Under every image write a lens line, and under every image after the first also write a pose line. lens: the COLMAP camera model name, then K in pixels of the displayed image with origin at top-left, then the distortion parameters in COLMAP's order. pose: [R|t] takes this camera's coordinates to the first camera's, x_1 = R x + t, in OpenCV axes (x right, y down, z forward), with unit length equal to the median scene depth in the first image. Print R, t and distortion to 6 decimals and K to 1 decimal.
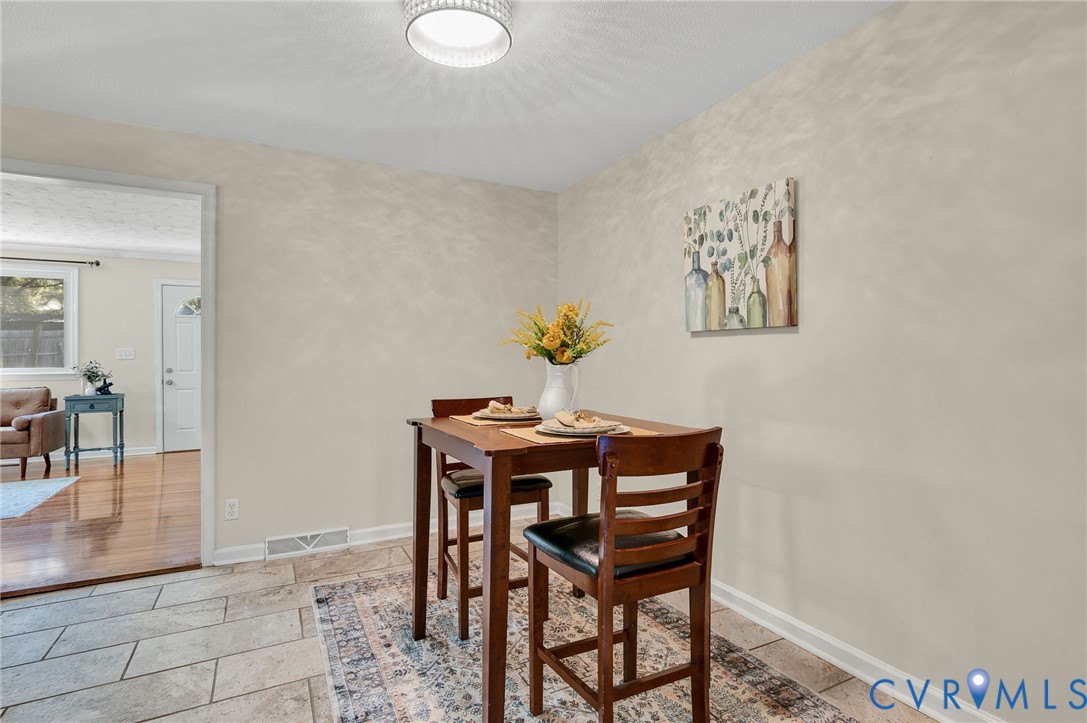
lens RADIAL K [[535.3, 0, 552.1], [0, 535.3, 359.5], [0, 0, 1]] dist [-0.004126, -0.000639]
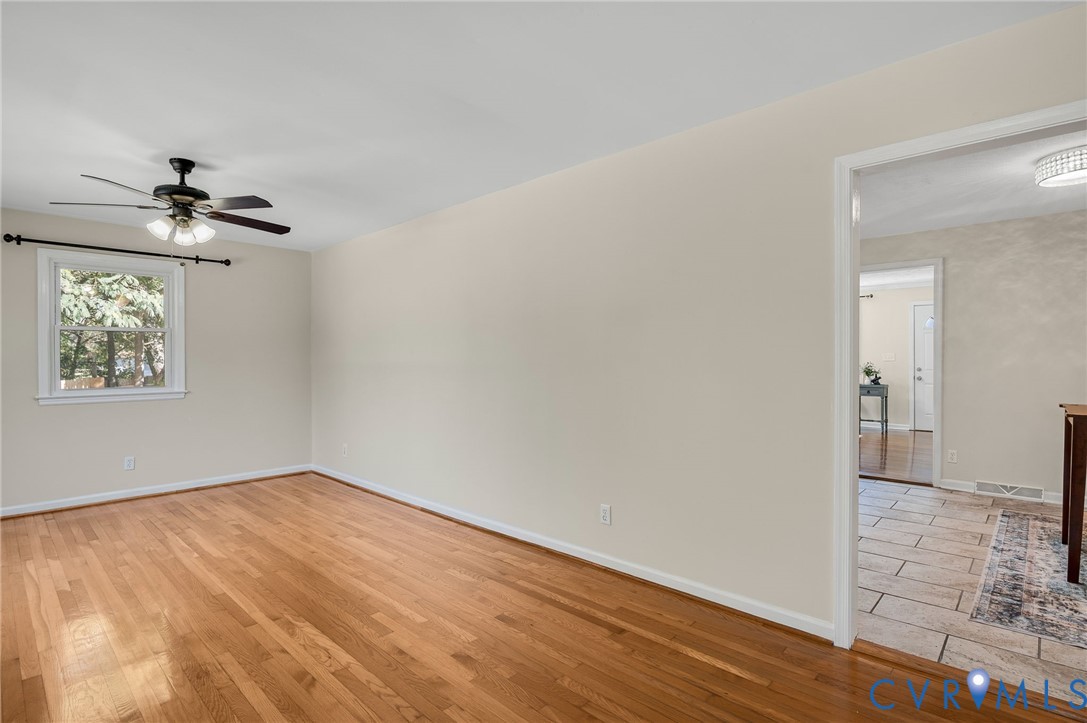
lens RADIAL K [[535.3, 0, 552.1], [0, 535.3, 359.5], [0, 0, 1]] dist [-0.004126, -0.000639]
pose [[0.332419, 0.003545, -0.943125, 0.472001], [-0.002094, 0.999993, 0.003020, -0.012724], [0.943129, 0.000970, 0.332424, -0.615727]]
